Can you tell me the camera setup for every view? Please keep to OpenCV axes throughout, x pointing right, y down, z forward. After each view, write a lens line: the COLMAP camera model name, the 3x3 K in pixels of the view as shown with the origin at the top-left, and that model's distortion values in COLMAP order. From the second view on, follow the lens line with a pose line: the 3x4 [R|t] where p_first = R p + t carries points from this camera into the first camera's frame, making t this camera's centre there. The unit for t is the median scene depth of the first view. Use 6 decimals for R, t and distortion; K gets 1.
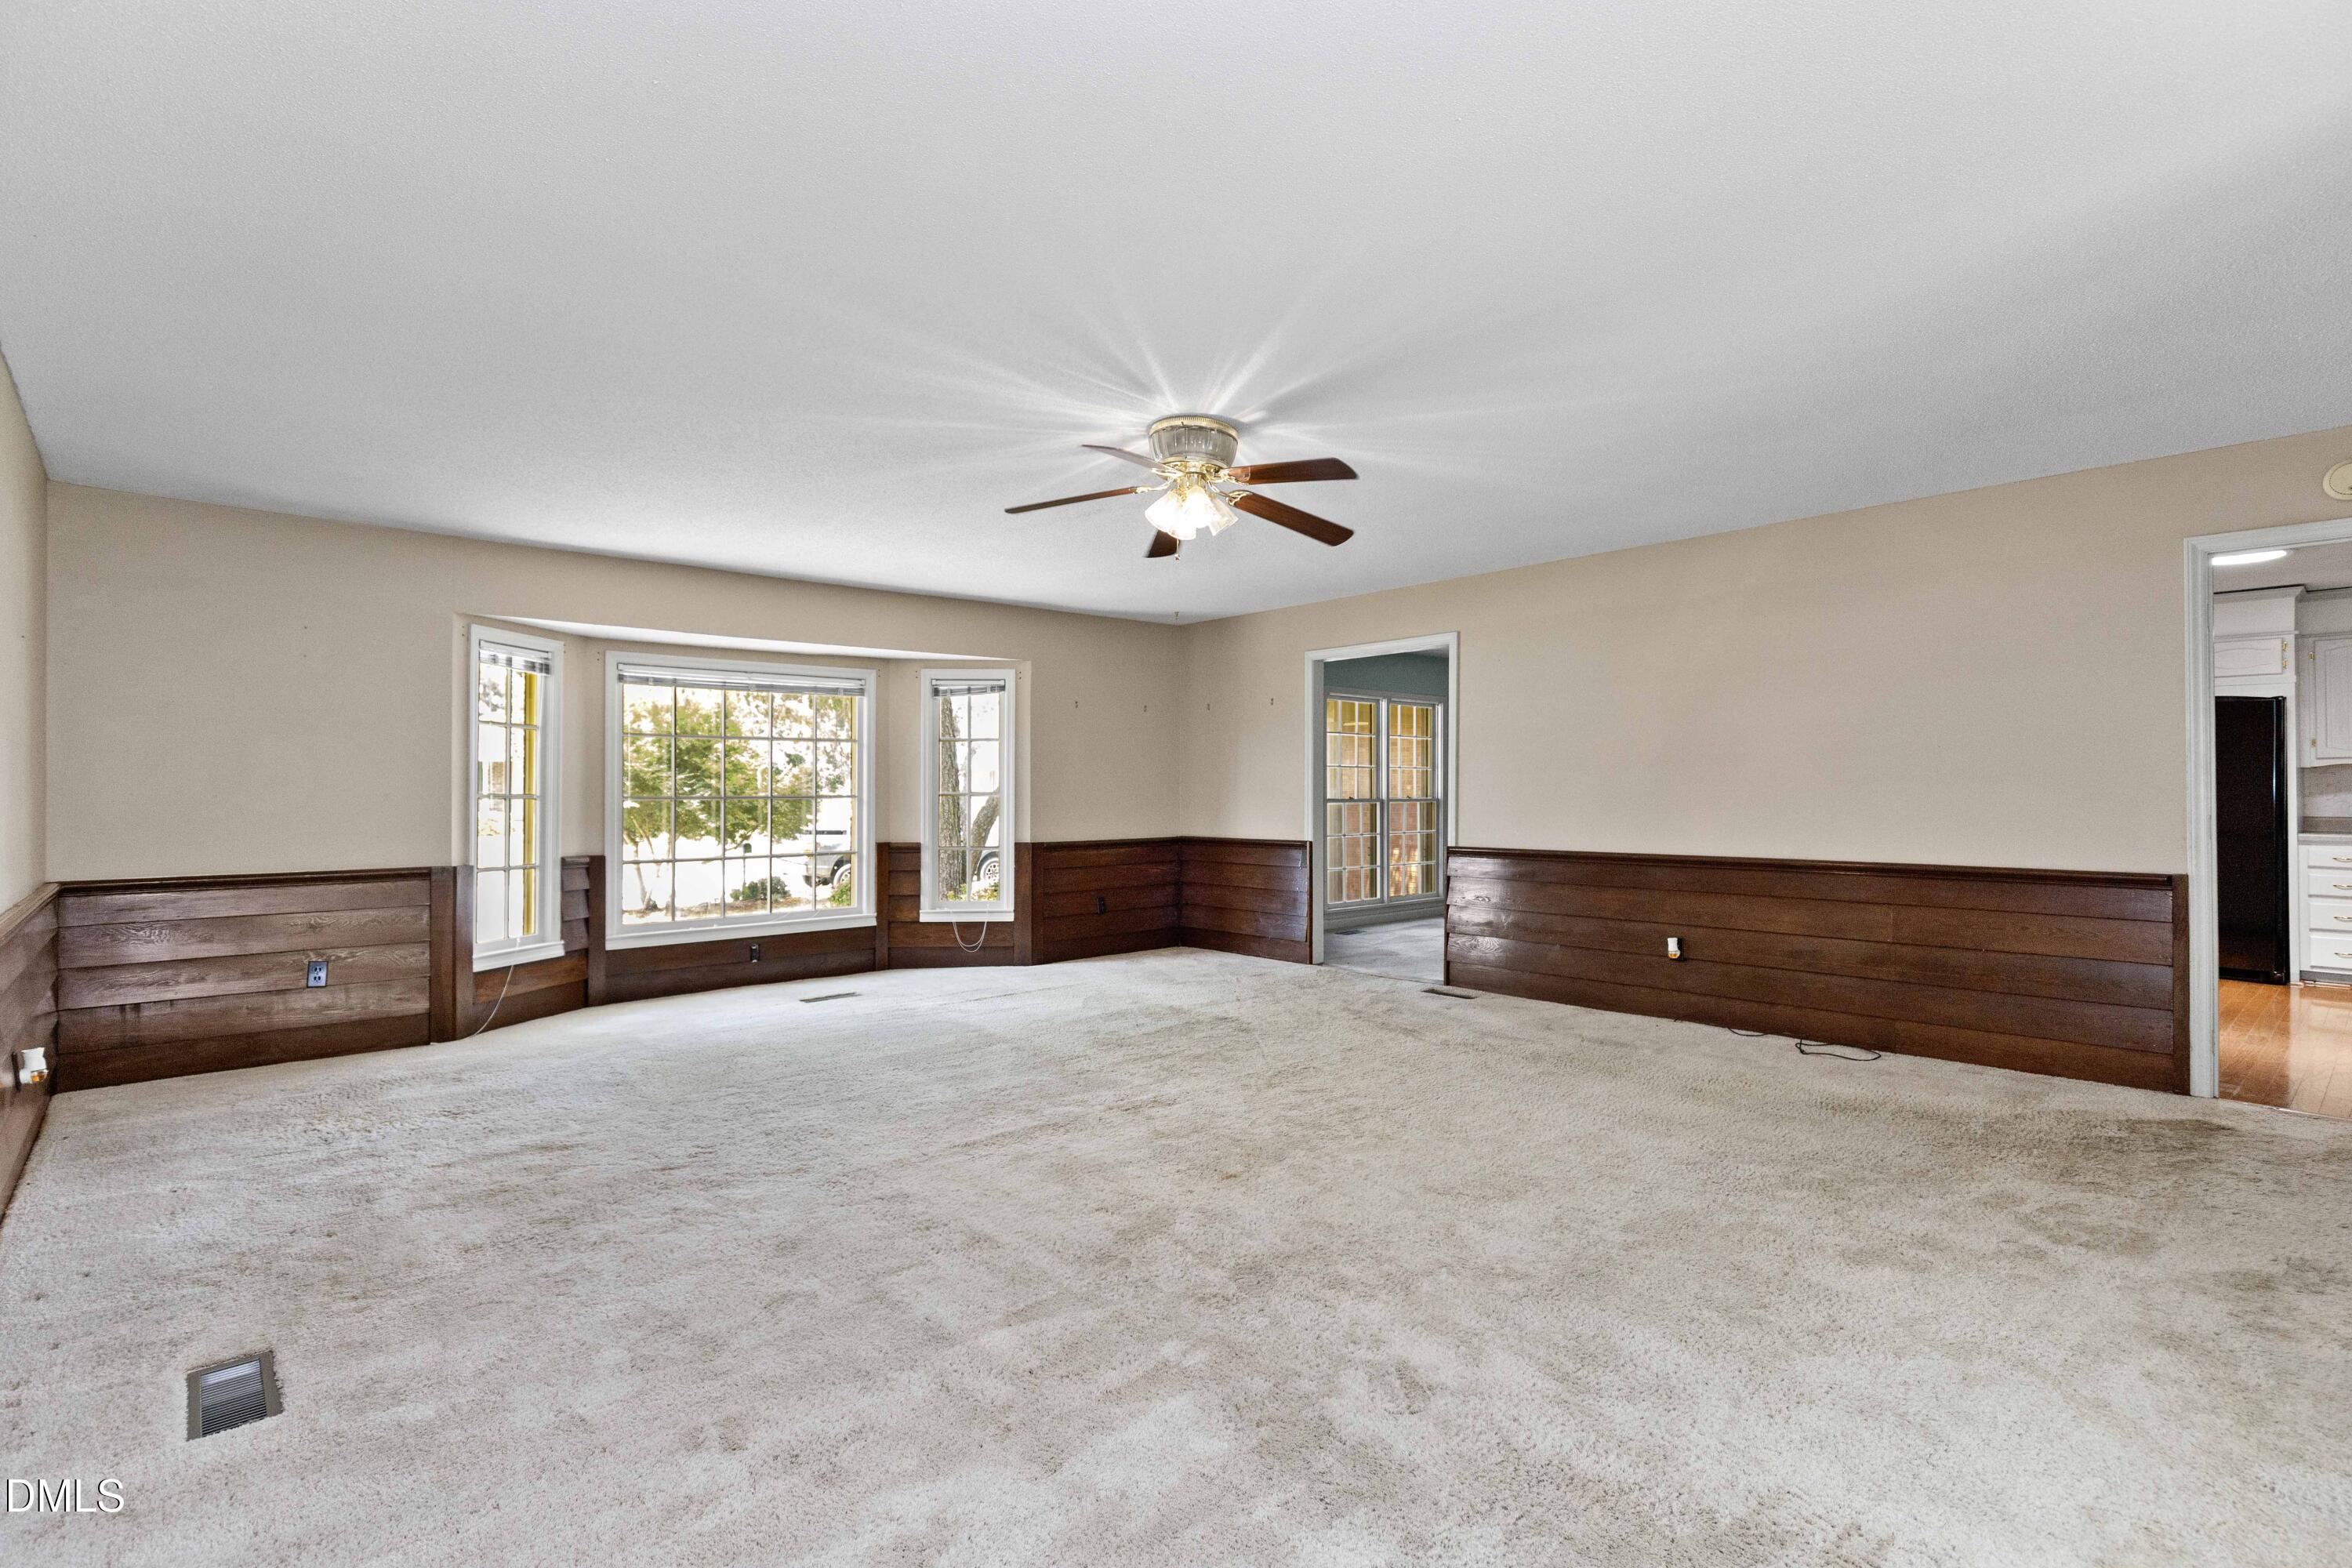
lens RADIAL K [[1133.6, 0, 1179.5], [0, 1133.6, 790.1], [0, 0, 1]] dist [0.004278, -0.000497]
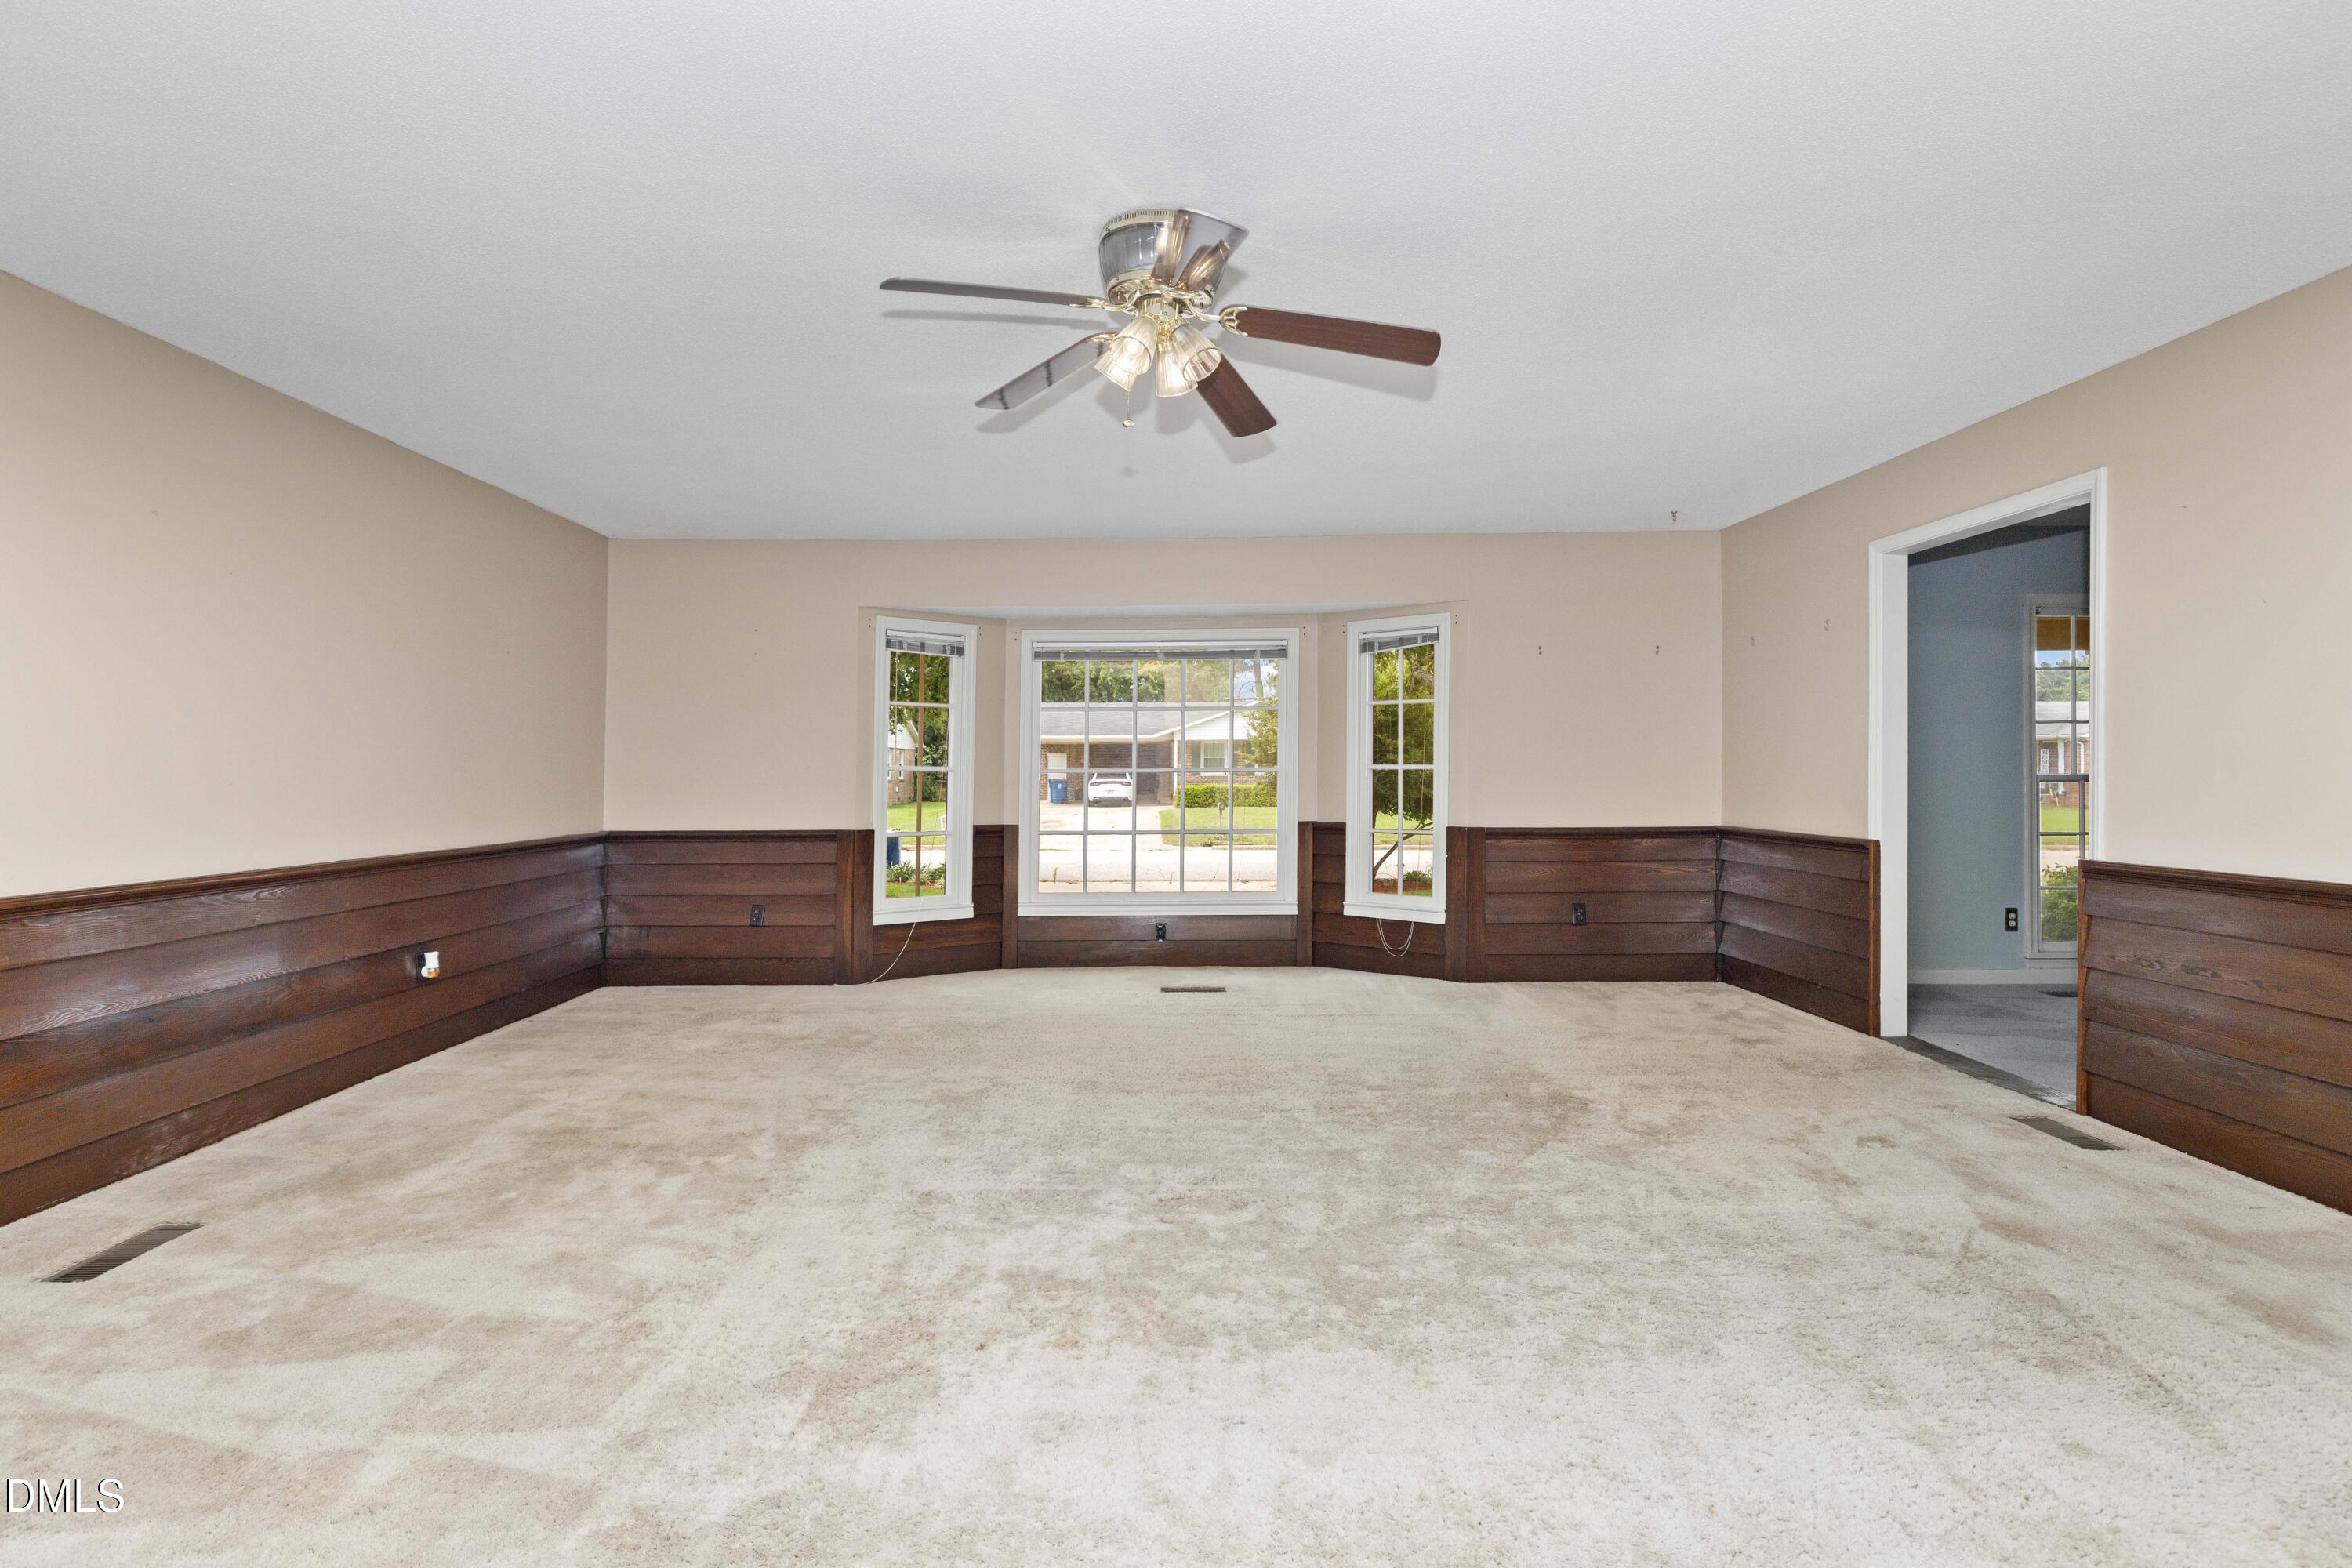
lens RADIAL K [[1133.6, 0, 1175.9], [0, 1133.6, 778.8], [0, 0, 1]] dist [0.004278, -0.000497]
pose [[0.738565, 0.005018, -0.674164, 0.281981], [0.001502, 0.999958, 0.009089, 0.004435], [0.674181, -0.007725, 0.738526, 0.299469]]
